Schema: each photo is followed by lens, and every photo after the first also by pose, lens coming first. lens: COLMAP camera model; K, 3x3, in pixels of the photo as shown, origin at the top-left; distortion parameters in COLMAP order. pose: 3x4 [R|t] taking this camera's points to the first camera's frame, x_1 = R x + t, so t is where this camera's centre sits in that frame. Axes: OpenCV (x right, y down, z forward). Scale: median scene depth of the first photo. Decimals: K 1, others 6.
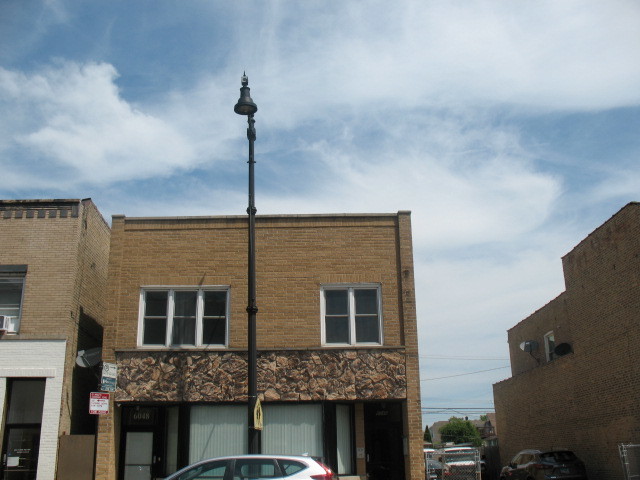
lens RADIAL K [[659.8, 0, 315.0], [0, 659.8, 243.9], [0, 0, 1]] dist [-0.117166, 0.000000]
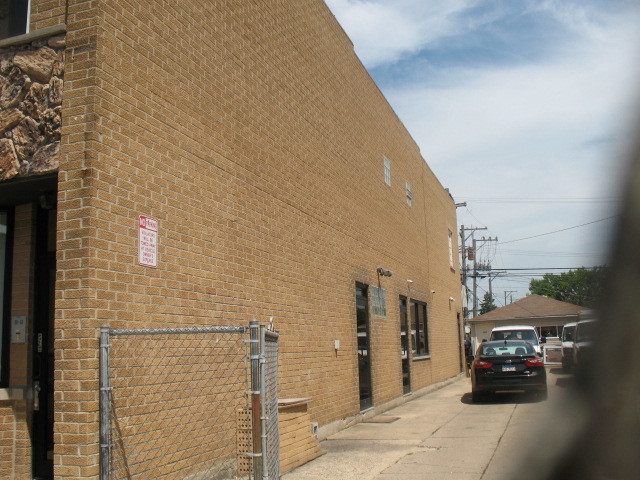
lens RADIAL K [[659.8, 0, 320.8], [0, 659.8, 242.0], [0, 0, 1]] dist [-0.117166, 0.000000]
pose [[0.929394, -0.074499, -0.361491, 0.369510], [0.134921, 0.980208, 0.144875, 0.233262], [0.343544, -0.183419, 0.921051, 0.703418]]
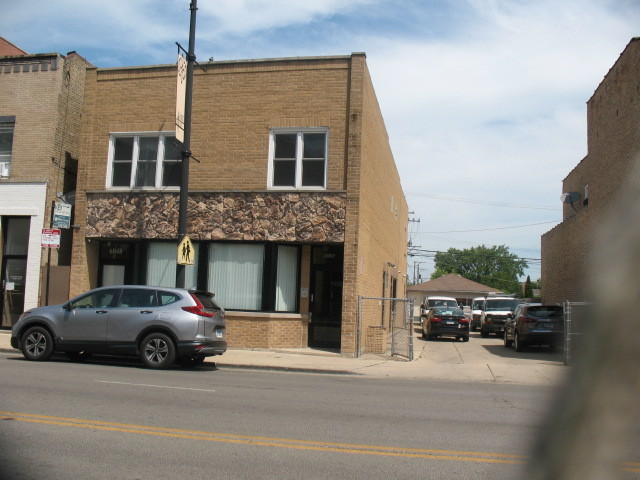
lens RADIAL K [[659.8, 0, 329.5], [0, 659.8, 226.8], [0, 0, 1]] dist [-0.117166, 0.000000]
pose [[0.976191, 0.027811, -0.215122, 0.324227], [0.016574, 0.979284, 0.201811, 0.006625], [0.216278, -0.200572, 0.955508, 0.024135]]
